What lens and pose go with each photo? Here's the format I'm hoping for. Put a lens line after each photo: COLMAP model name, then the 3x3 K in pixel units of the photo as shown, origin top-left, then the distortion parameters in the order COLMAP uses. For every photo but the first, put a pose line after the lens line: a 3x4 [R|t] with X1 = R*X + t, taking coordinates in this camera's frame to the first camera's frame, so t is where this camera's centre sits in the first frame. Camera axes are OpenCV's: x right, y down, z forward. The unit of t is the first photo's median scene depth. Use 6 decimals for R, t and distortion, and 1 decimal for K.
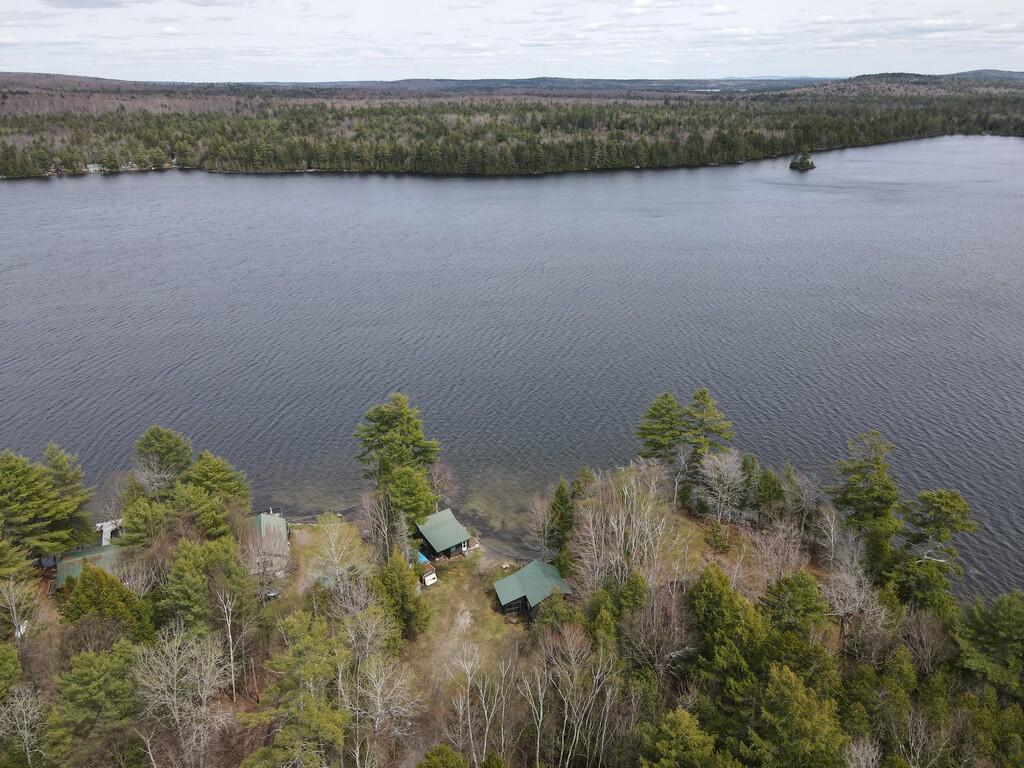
lens RADIAL K [[746.8, 0, 506.9], [0, 746.8, 380.1], [0, 0, 1]] dist [-0.005068, 0.033561]
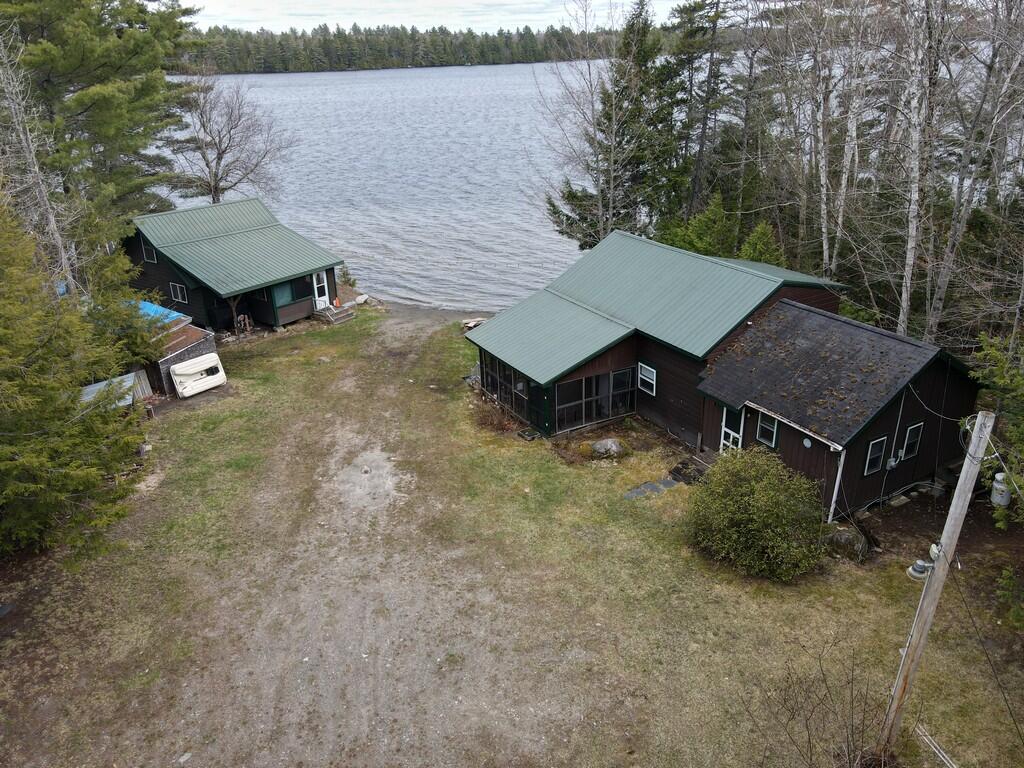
lens RADIAL K [[743.6, 0, 508.7], [0, 743.6, 379.9], [0, 0, 1]] dist [0.008099, -0.000940]
pose [[0.969497, -0.108331, 0.219864, -0.010409], [0.101540, 0.993945, 0.041991, 0.049065], [-0.223082, -0.018385, 0.974626, 0.134743]]
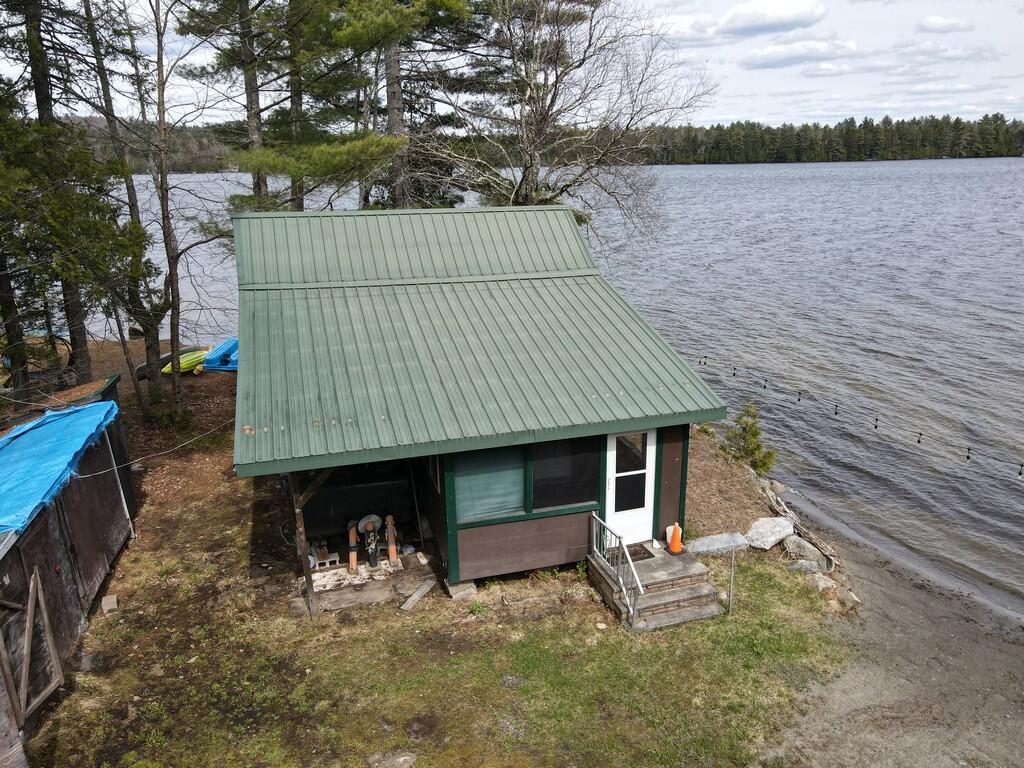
lens RADIAL K [[743.6, 0, 508.7], [0, 743.6, 379.9], [0, 0, 1]] dist [0.008099, -0.000940]
pose [[0.927670, 0.103155, -0.358869, -0.007710], [-0.134630, 0.988841, -0.063779, 0.042062], [0.348285, 0.107480, 0.931206, 0.176723]]
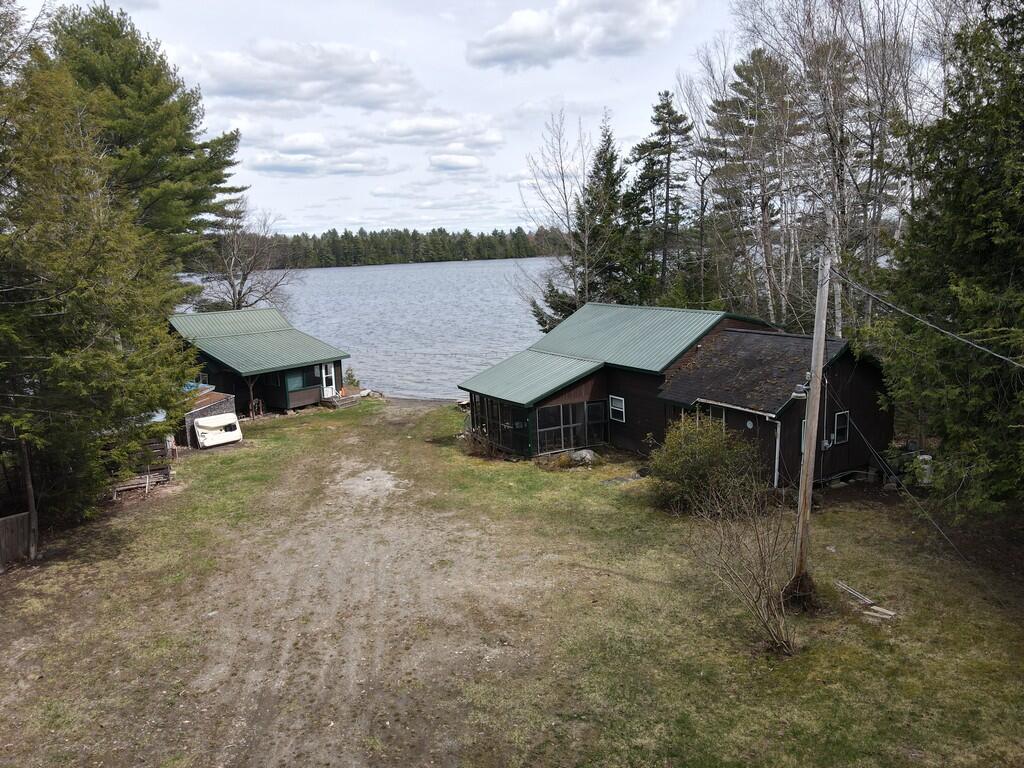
lens RADIAL K [[746.8, 0, 506.9], [0, 746.8, 380.1], [0, 0, 1]] dist [-0.005068, 0.033561]
pose [[0.968093, -0.061598, 0.242901, -0.011844], [0.112693, 0.972787, -0.202451, 0.057765], [-0.223820, 0.223365, 0.948690, 0.130109]]
